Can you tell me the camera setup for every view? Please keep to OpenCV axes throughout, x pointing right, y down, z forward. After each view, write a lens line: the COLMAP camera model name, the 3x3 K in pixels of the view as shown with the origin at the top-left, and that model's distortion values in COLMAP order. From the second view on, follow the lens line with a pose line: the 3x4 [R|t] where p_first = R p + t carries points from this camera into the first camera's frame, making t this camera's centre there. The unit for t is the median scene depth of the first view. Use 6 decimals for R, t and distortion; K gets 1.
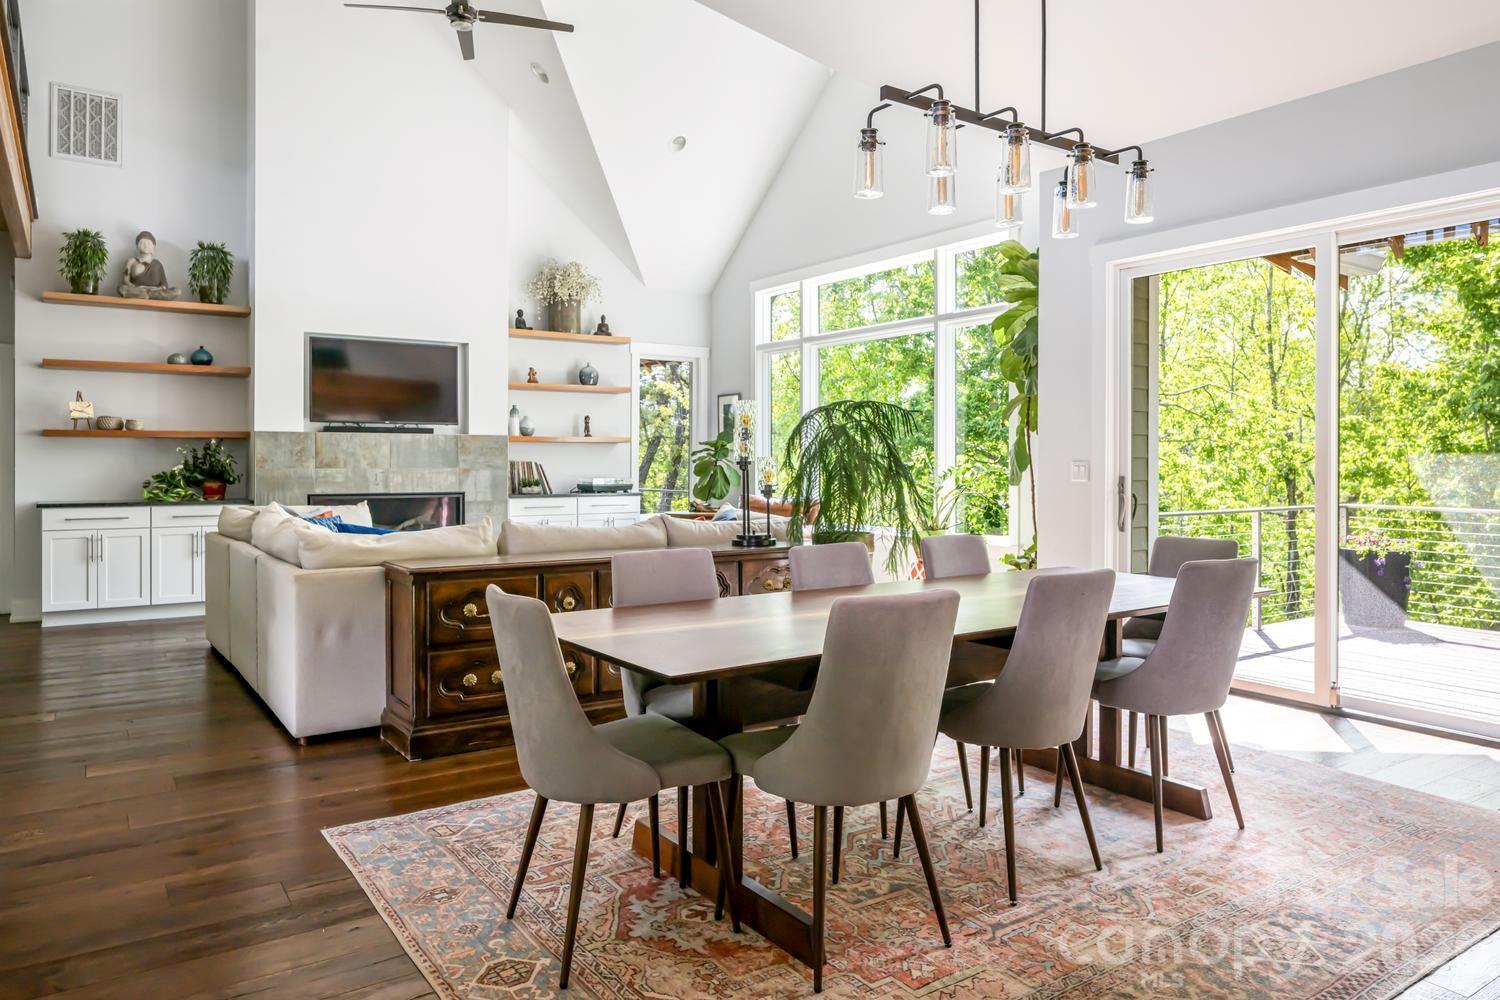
lens RADIAL K [[994.0, 0, 753.0], [0, 994.0, 462.0], [0, 0, 1]] dist [-0.000805, -0.002797]
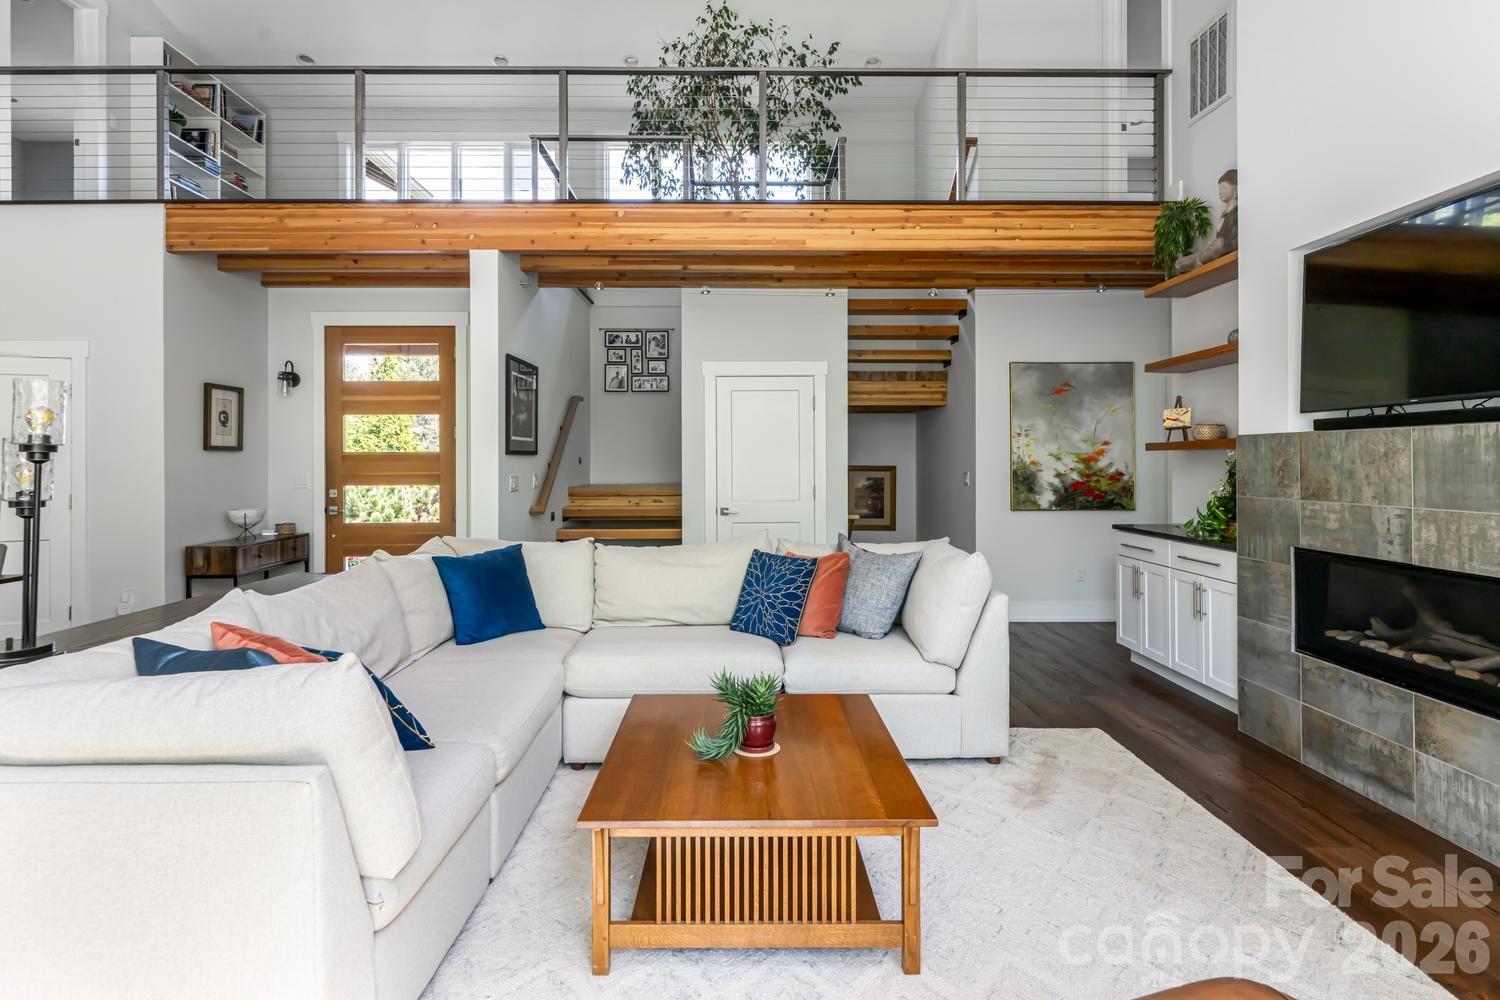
lens RADIAL K [[812.9, 0, 748.0], [0, 812.9, 458.6], [0, 0, 1]] dist [0.002220, -0.001276]
pose [[-0.550917, -0.003362, -0.834553, 0.091725], [0.000903, 0.999989, -0.004624, -0.014018], [0.834560, -0.003302, -0.550908, 0.994638]]
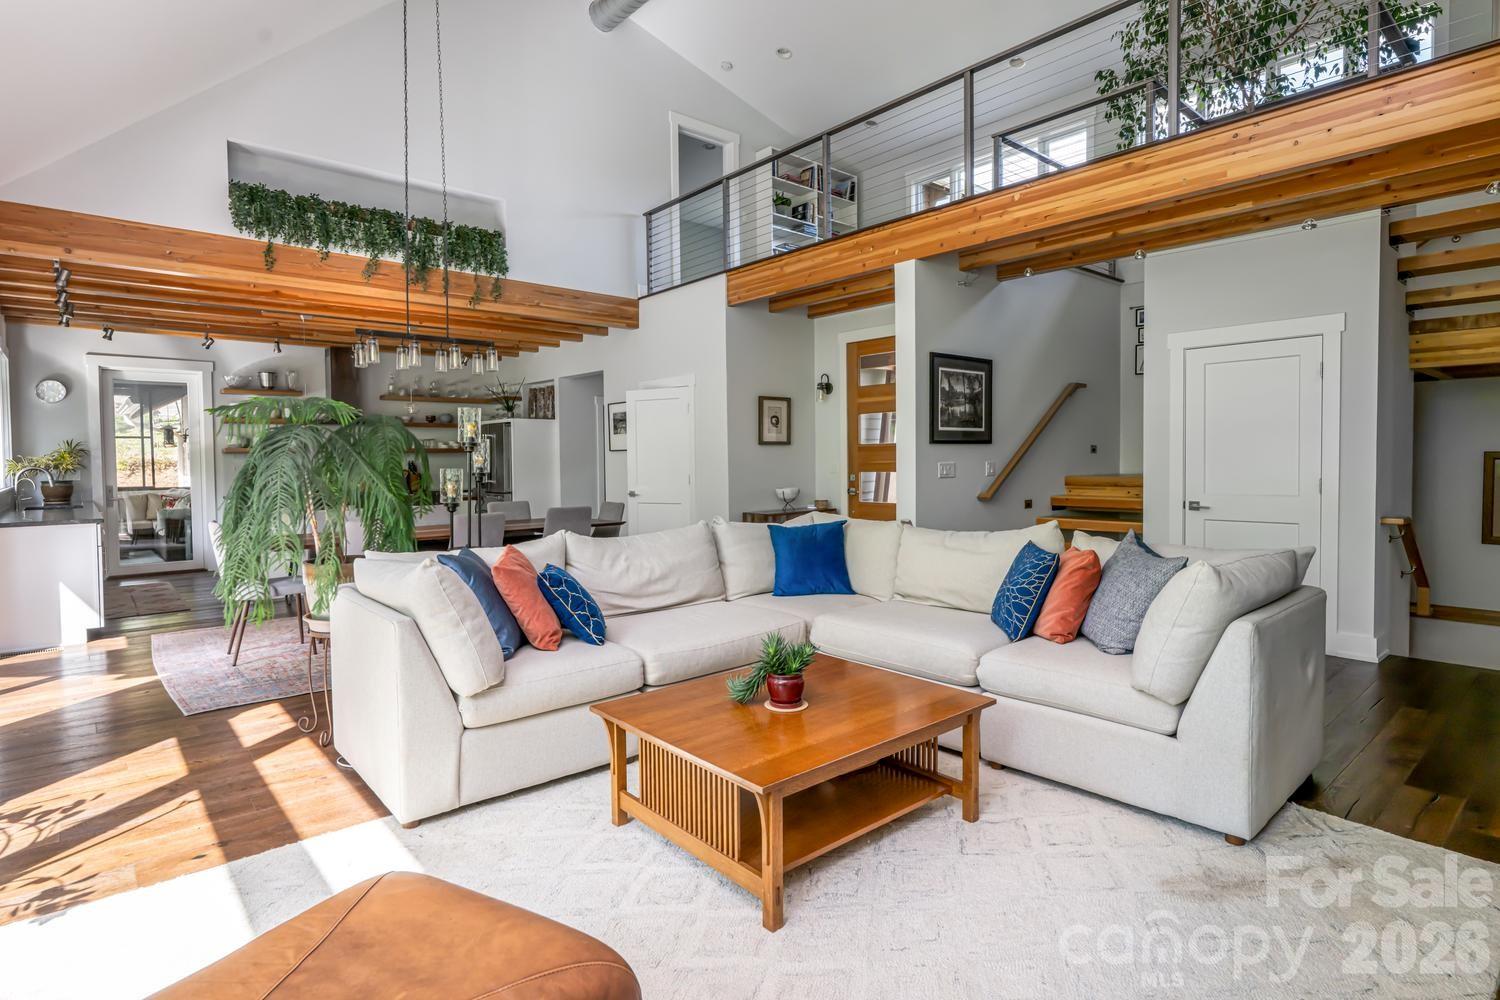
lens RADIAL K [[775.5, 0, 750.7], [0, 775.5, 483.1], [0, 0, 1]] dist [-0.001183, 0.000102]
pose [[-0.992475, 0.011553, -0.121902, -0.074639], [0.007614, 0.999435, 0.032725, -0.010115], [0.122212, 0.031550, -0.992002, 1.115247]]
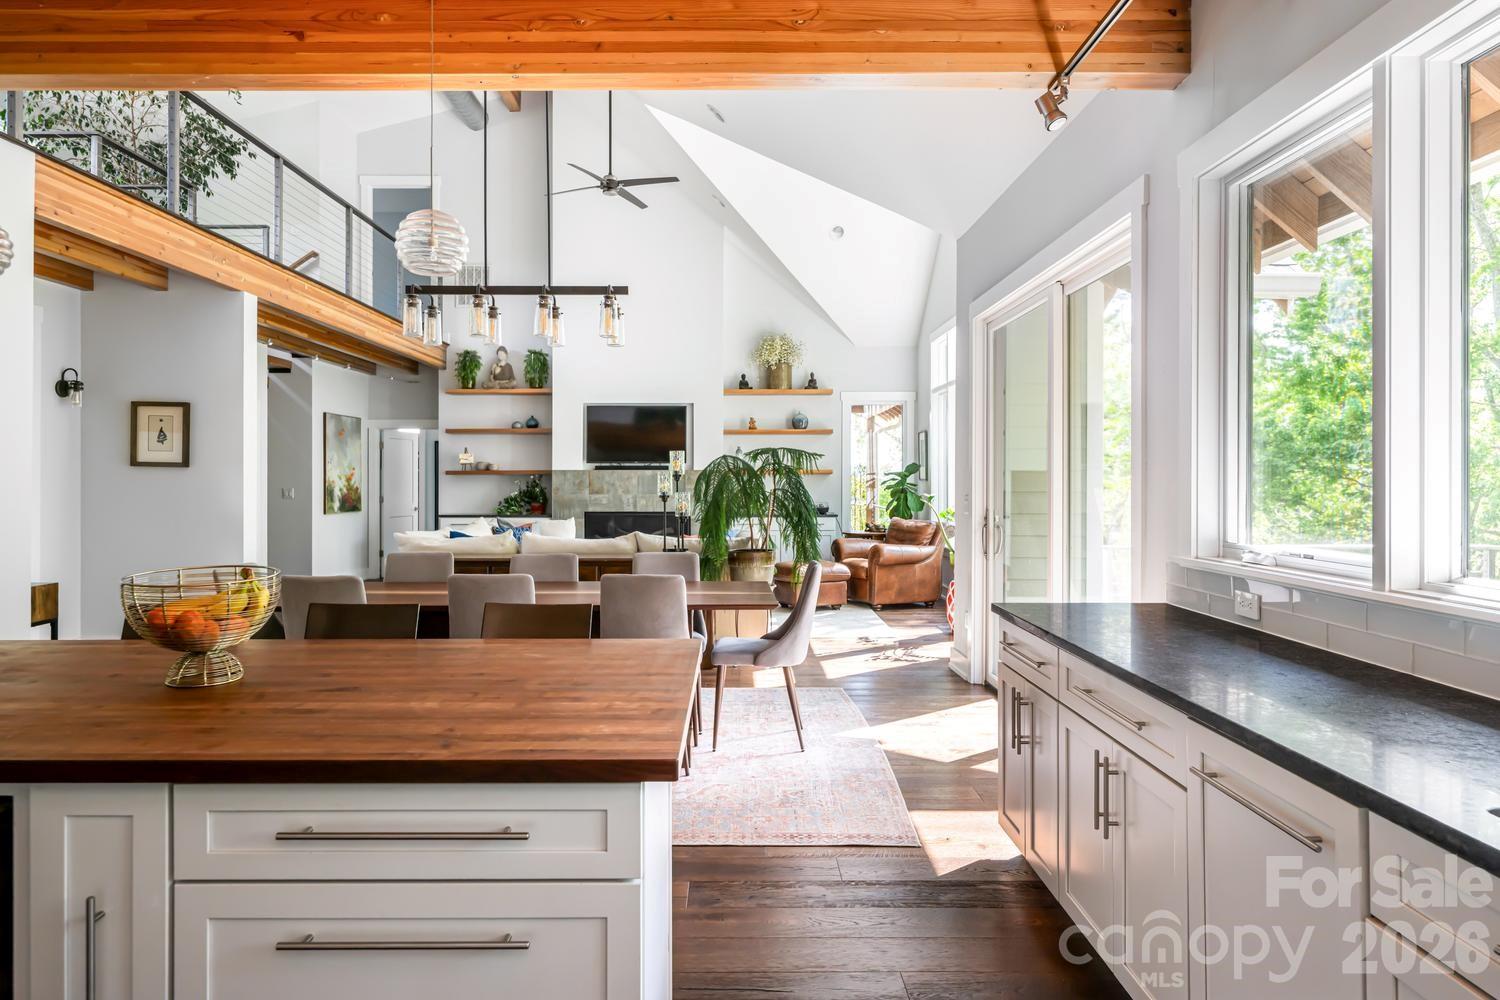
lens RADIAL K [[897.3, 0, 744.5], [0, 897.3, 481.1], [0, 0, 1]] dist [-0.000152, -0.000032]
pose [[0.828895, -0.001554, -0.559402, 0.506588], [0.000974, 0.999999, -0.001335, -0.011426], [0.559404, 0.000562, 0.828895, 0.015004]]
